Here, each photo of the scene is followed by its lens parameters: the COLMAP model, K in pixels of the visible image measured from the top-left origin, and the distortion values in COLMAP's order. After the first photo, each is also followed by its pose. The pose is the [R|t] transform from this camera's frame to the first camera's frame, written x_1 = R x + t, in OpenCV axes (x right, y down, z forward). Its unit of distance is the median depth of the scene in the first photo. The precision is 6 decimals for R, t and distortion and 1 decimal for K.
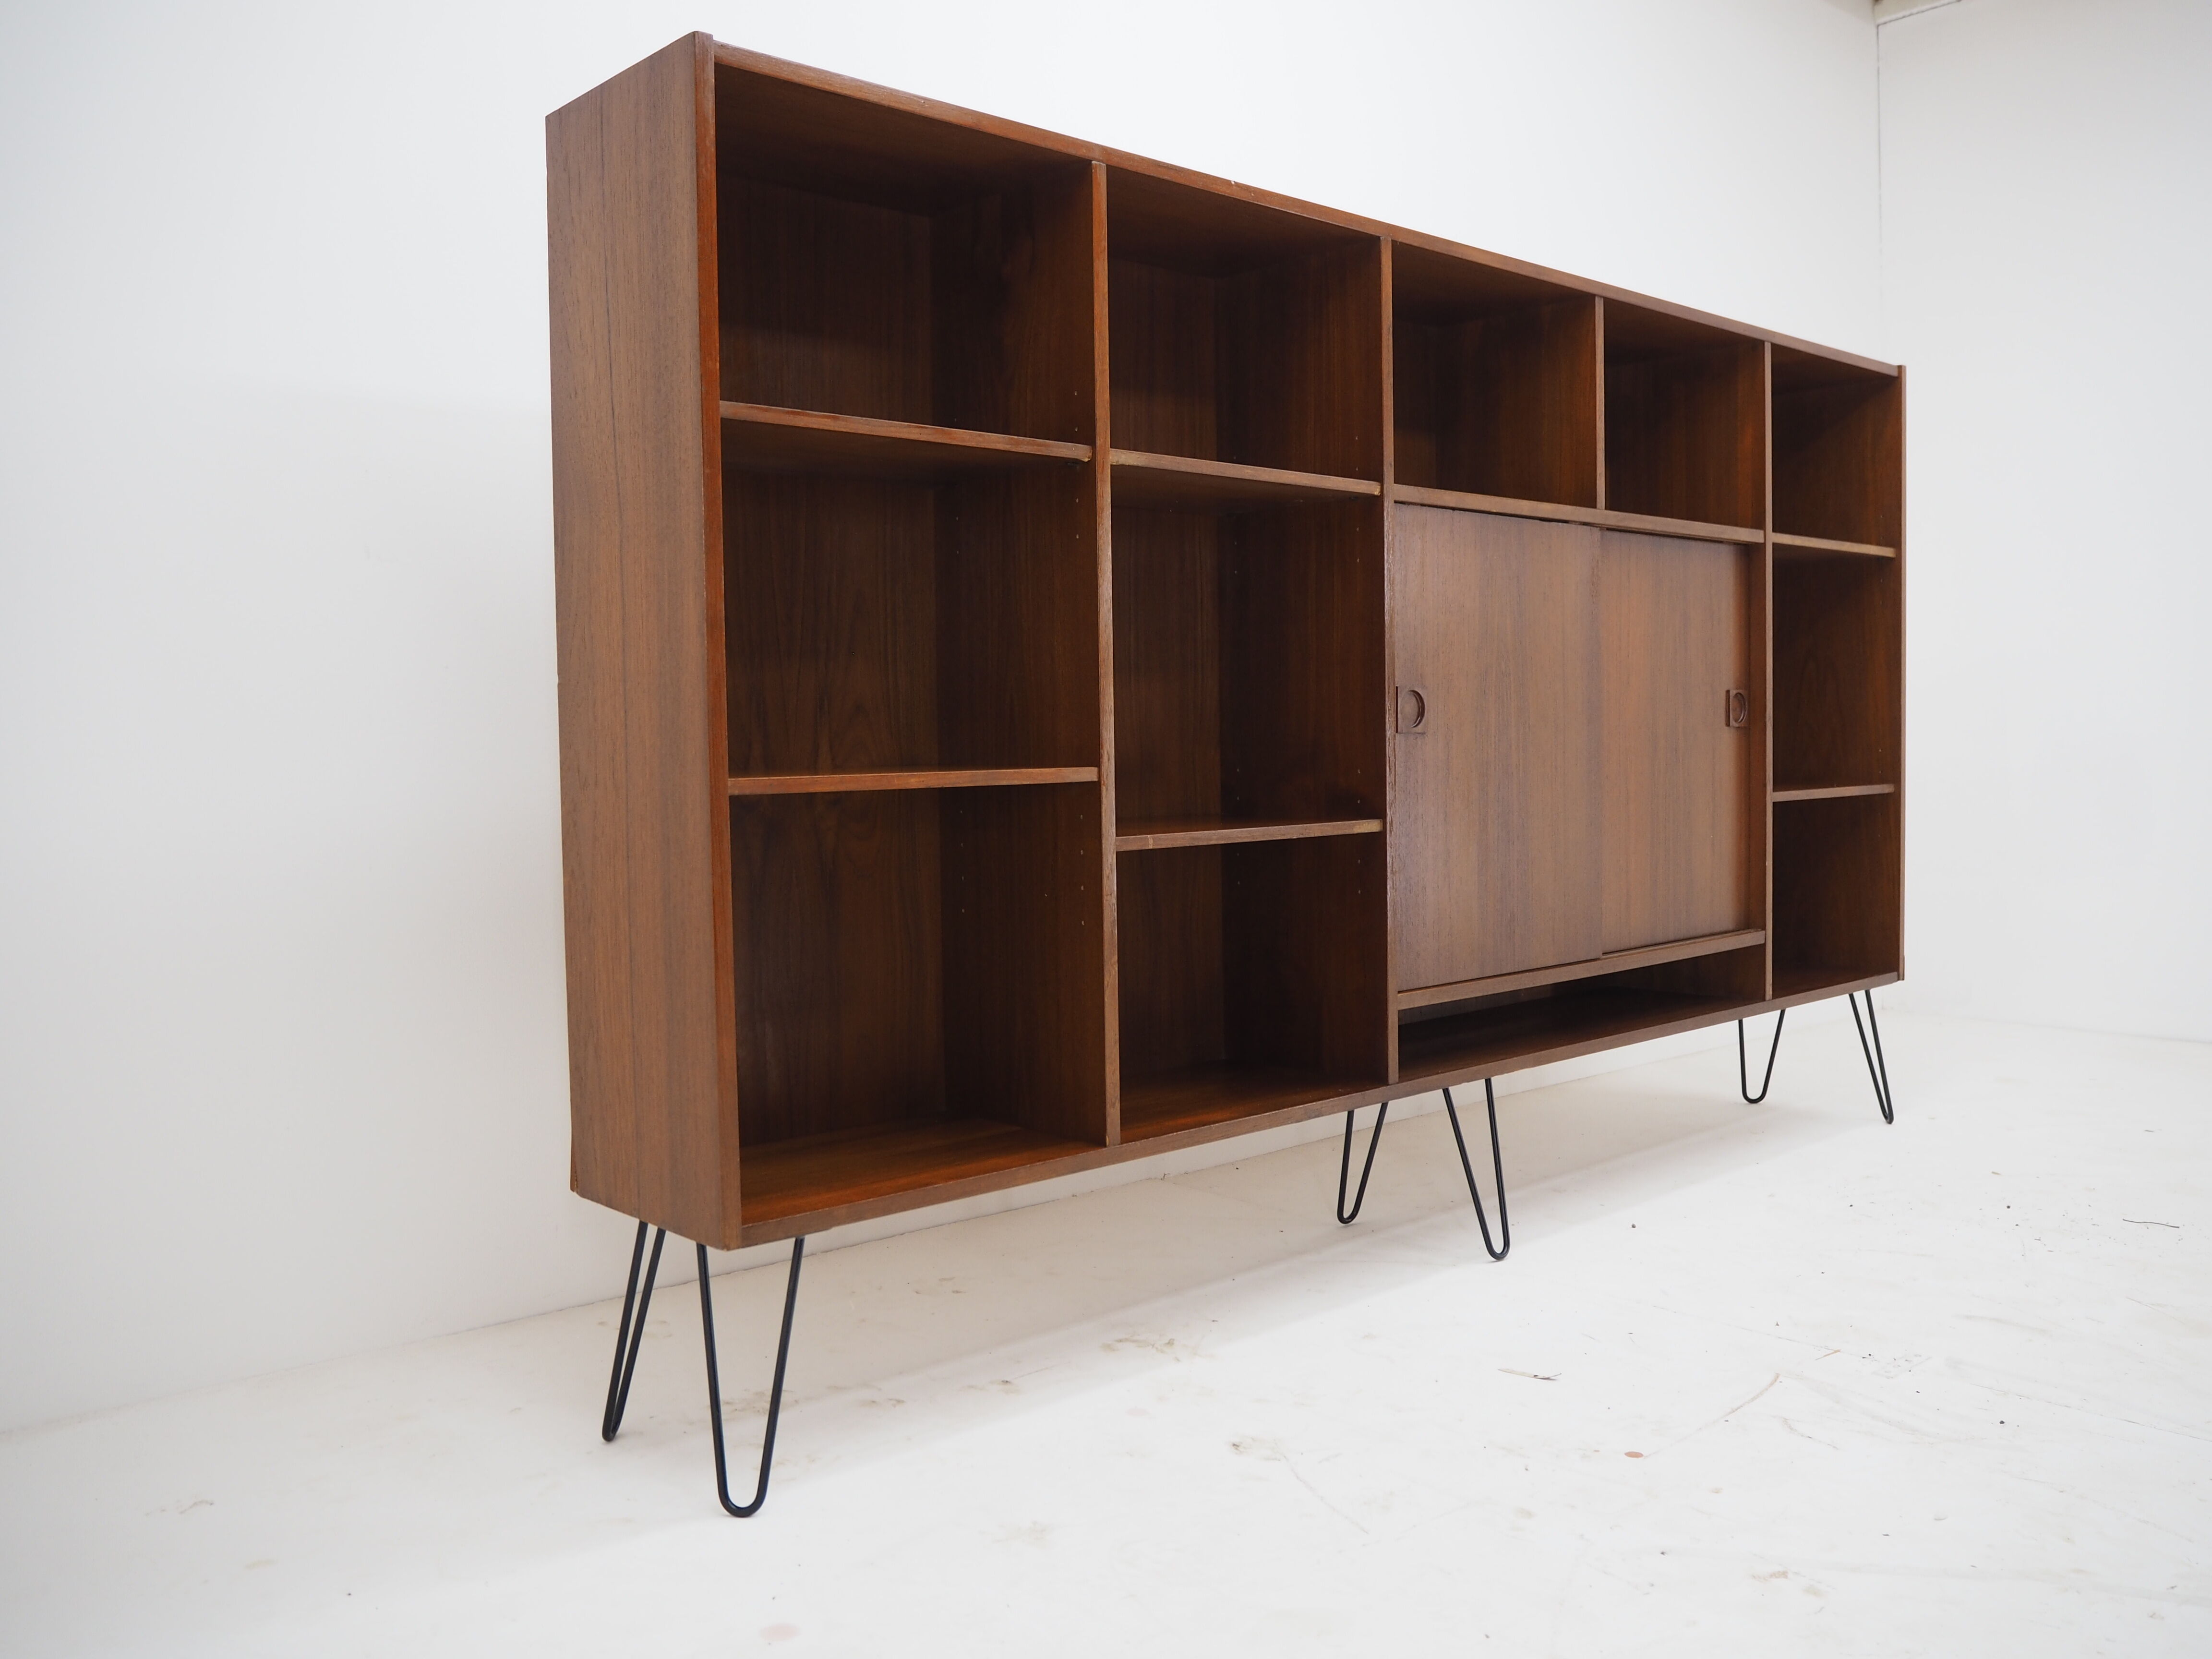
lens RADIAL K [[1839.2, 0, 1109.5], [0, 1839.2, 828.9], [0, 0, 1]] dist [-0.040902, 0.003874]
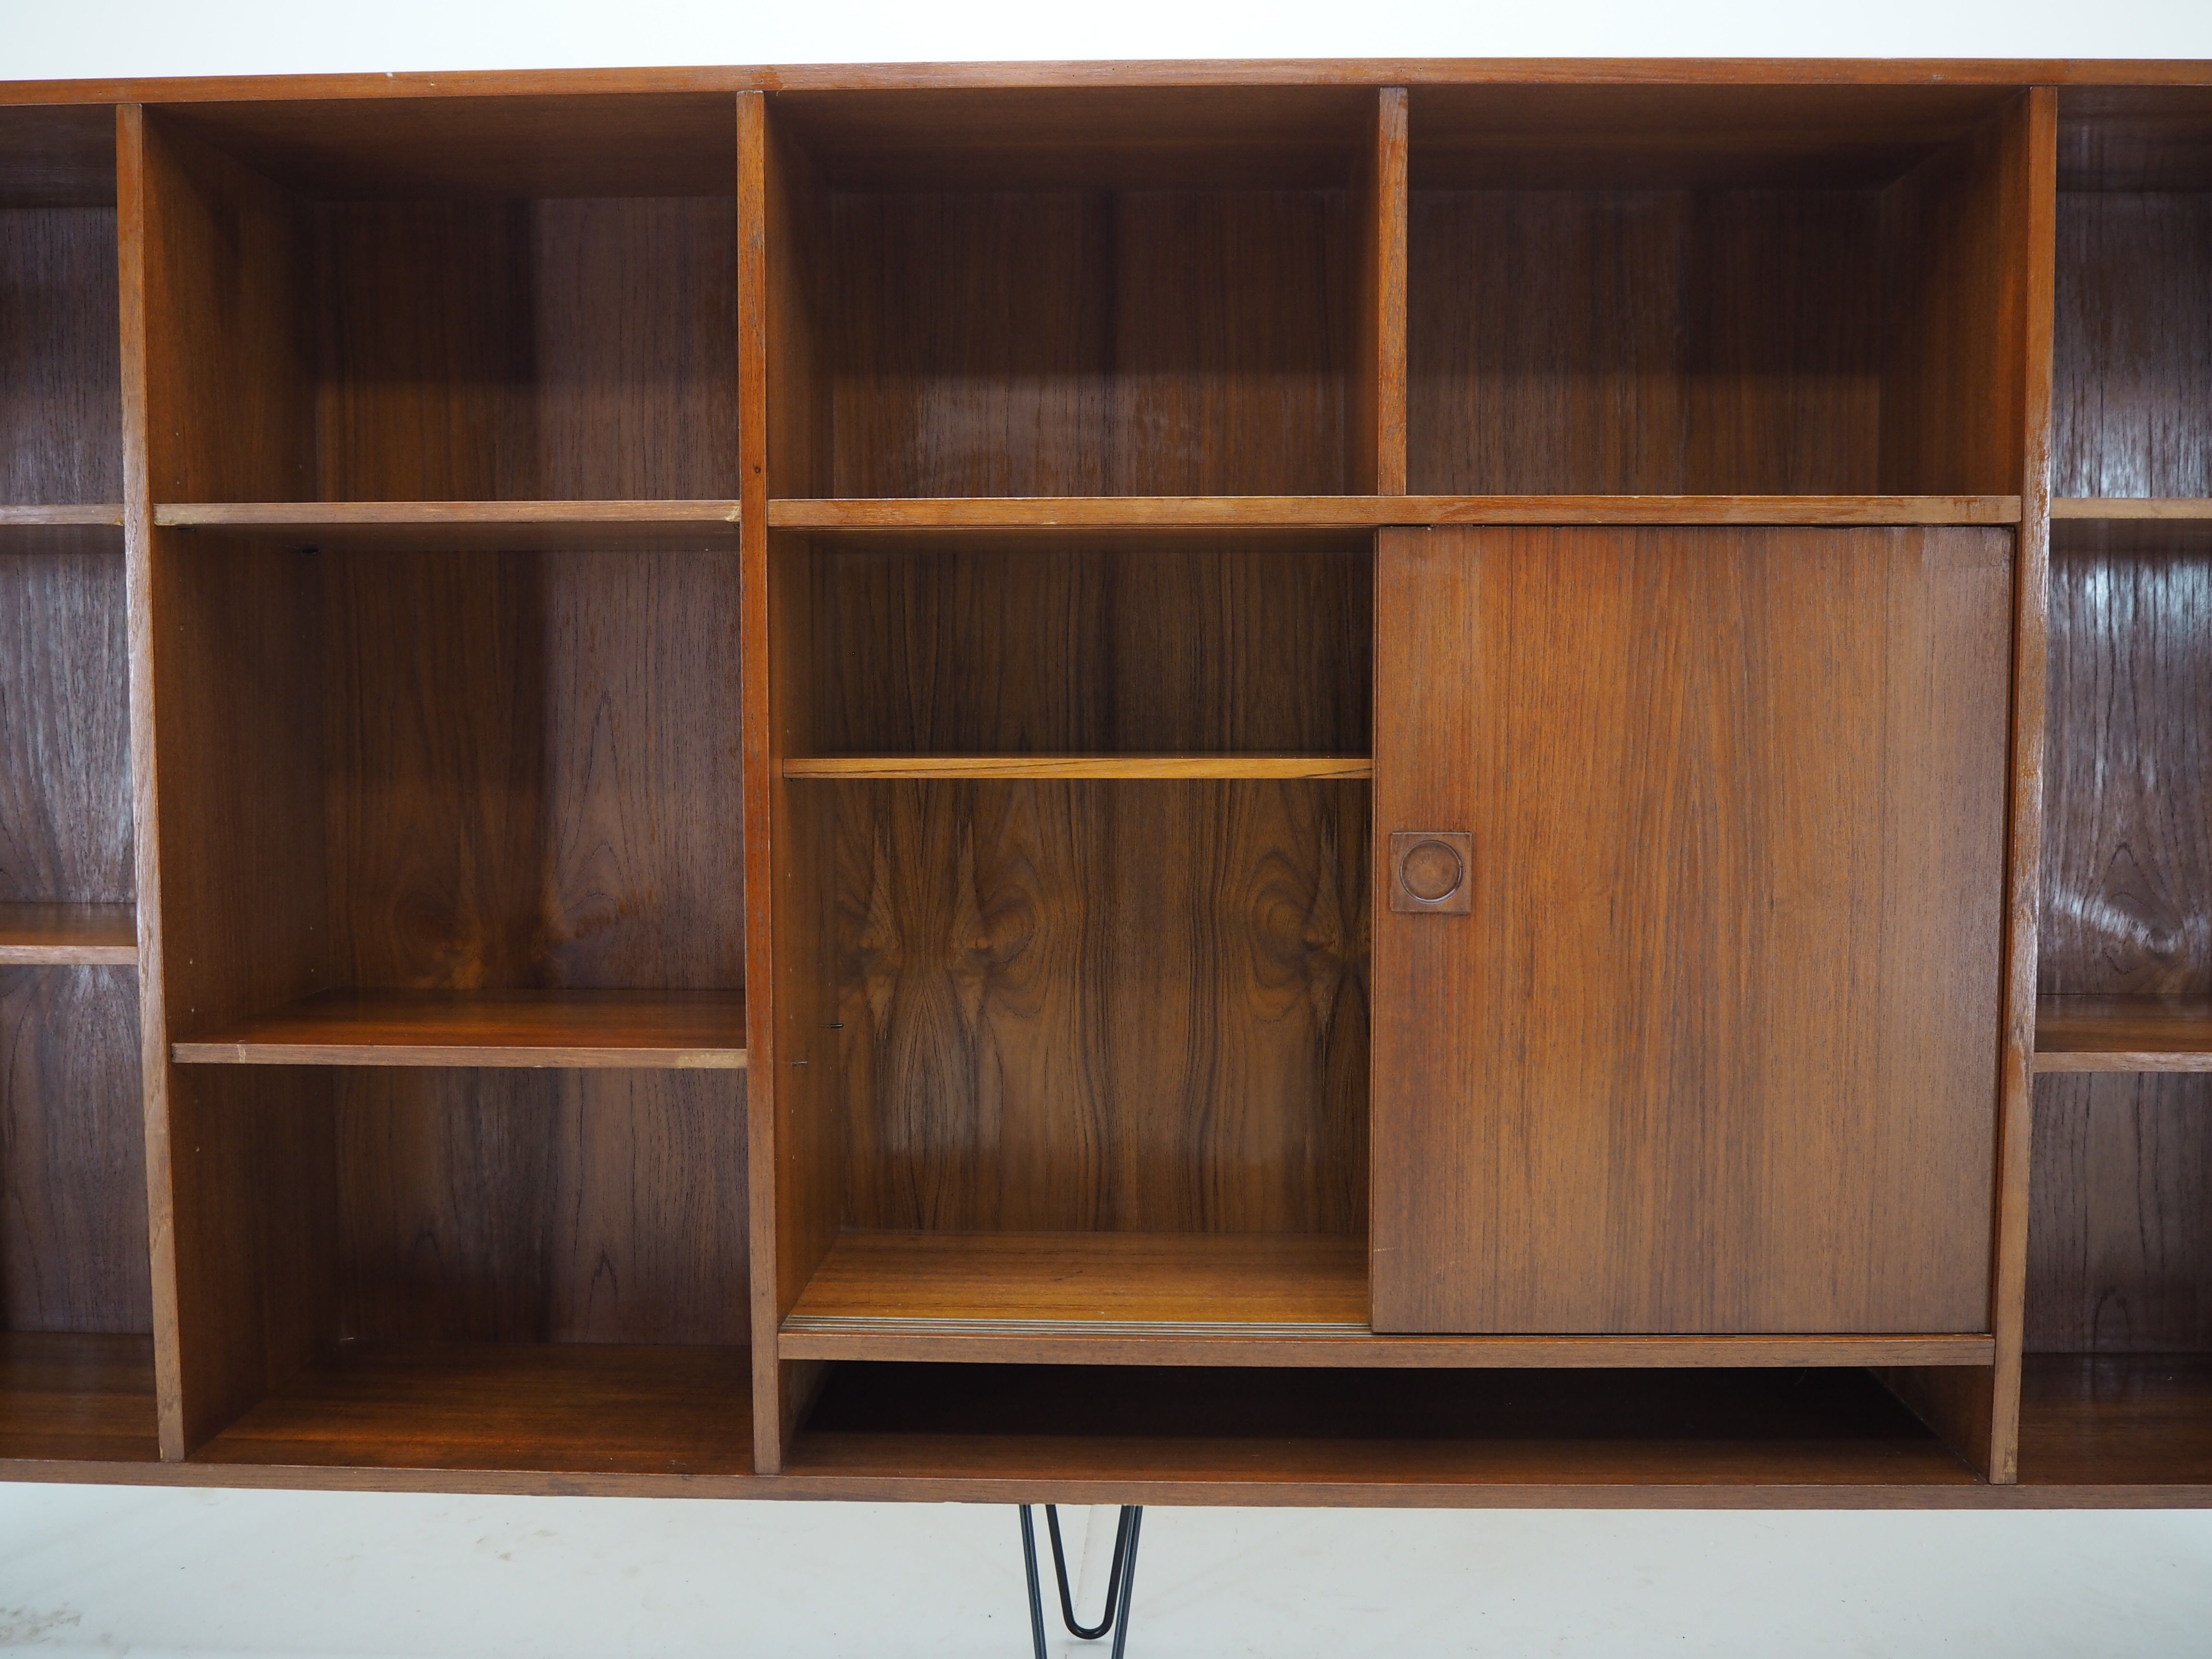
lens RADIAL K [[1841.5, 0, 1105.9], [0, 1841.5, 826.4], [0, 0, 1]] dist [-0.050017, 0.029547]
pose [[0.719507, 0.061589, -0.691749, 0.663739], [-0.047225, 0.998093, 0.039743, -0.111140], [0.692877, 0.004072, 0.721044, 0.648654]]
